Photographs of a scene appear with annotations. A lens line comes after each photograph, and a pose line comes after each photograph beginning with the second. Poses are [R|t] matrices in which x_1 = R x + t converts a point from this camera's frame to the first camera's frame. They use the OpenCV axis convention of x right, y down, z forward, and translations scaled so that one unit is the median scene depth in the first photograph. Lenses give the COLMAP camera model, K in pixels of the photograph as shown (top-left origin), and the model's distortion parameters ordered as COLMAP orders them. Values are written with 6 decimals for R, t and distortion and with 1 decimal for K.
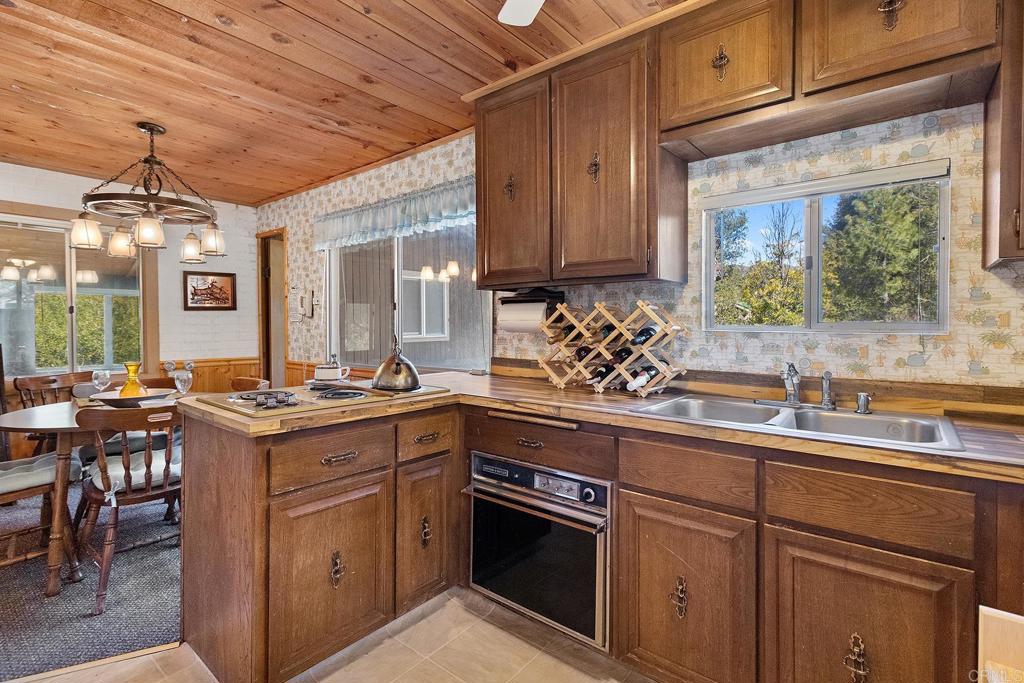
lens RADIAL K [[478.1, 0, 527.1], [0, 478.1, 332.6], [0, 0, 1]] dist [-0.001495, -0.000647]
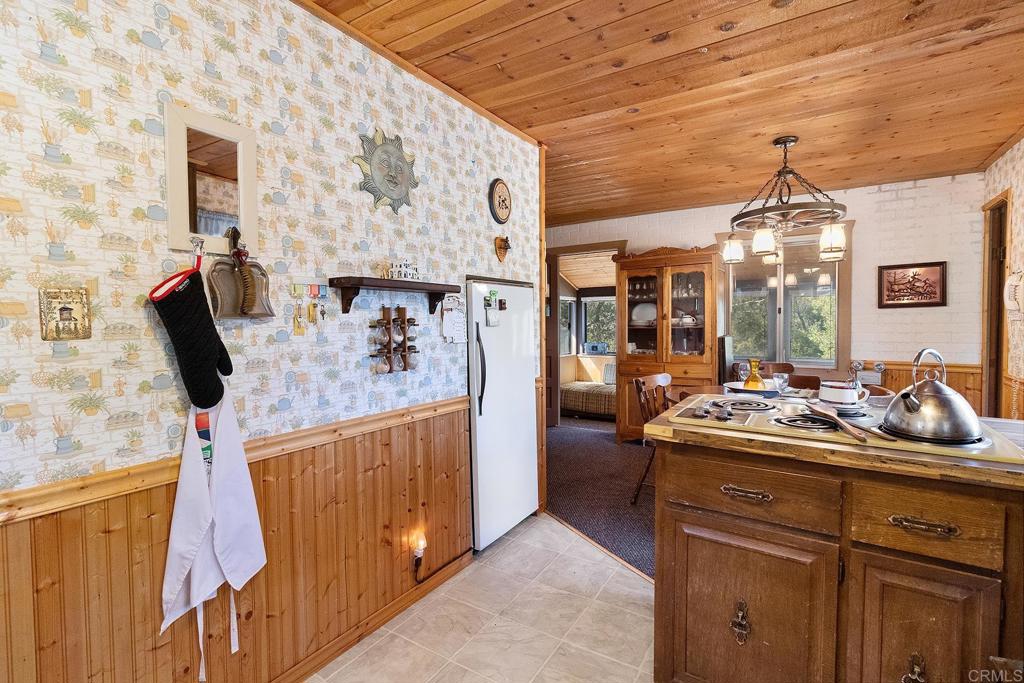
lens RADIAL K [[466.3, 0, 506.6], [0, 466.3, 335.3], [0, 0, 1]] dist [-0.000948, -0.000274]
pose [[0.087346, 0.030042, -0.995725, 0.138999], [-0.012001, 0.999504, 0.029103, -0.011365], [0.996106, 0.009408, 0.087663, 0.194724]]
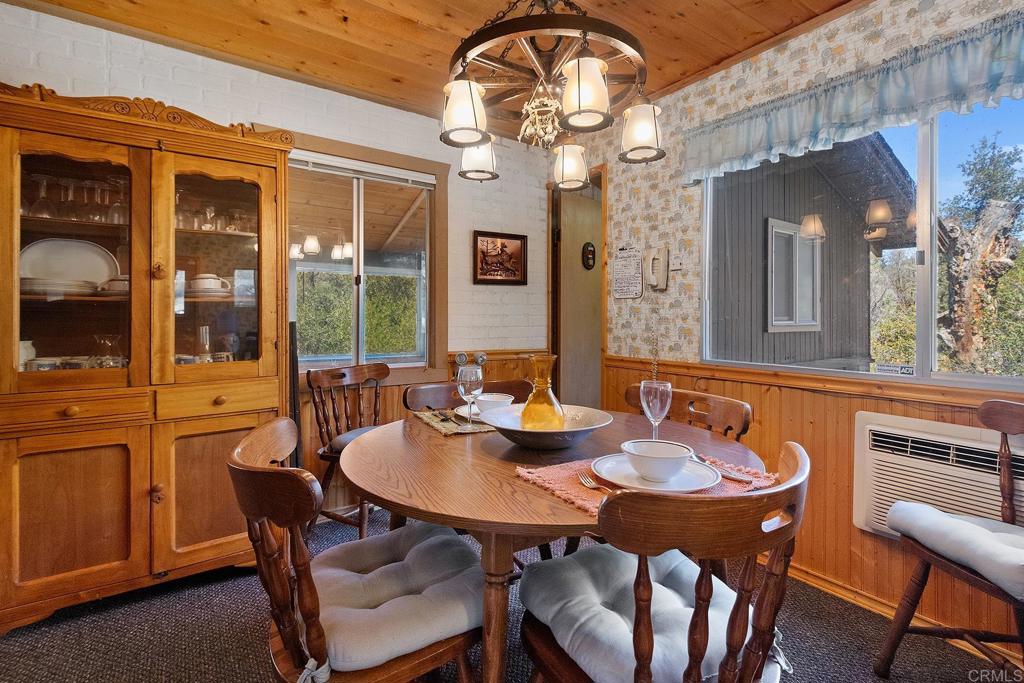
lens RADIAL K [[488.8, 0, 514.9], [0, 488.8, 320.9], [0, 0, 1]] dist [0.031962, -0.000423]
pose [[0.959888, 0.008988, -0.280241, -0.457329], [-0.012905, 0.999843, -0.012137, 0.020109], [0.280088, 0.015267, 0.959853, 0.299877]]
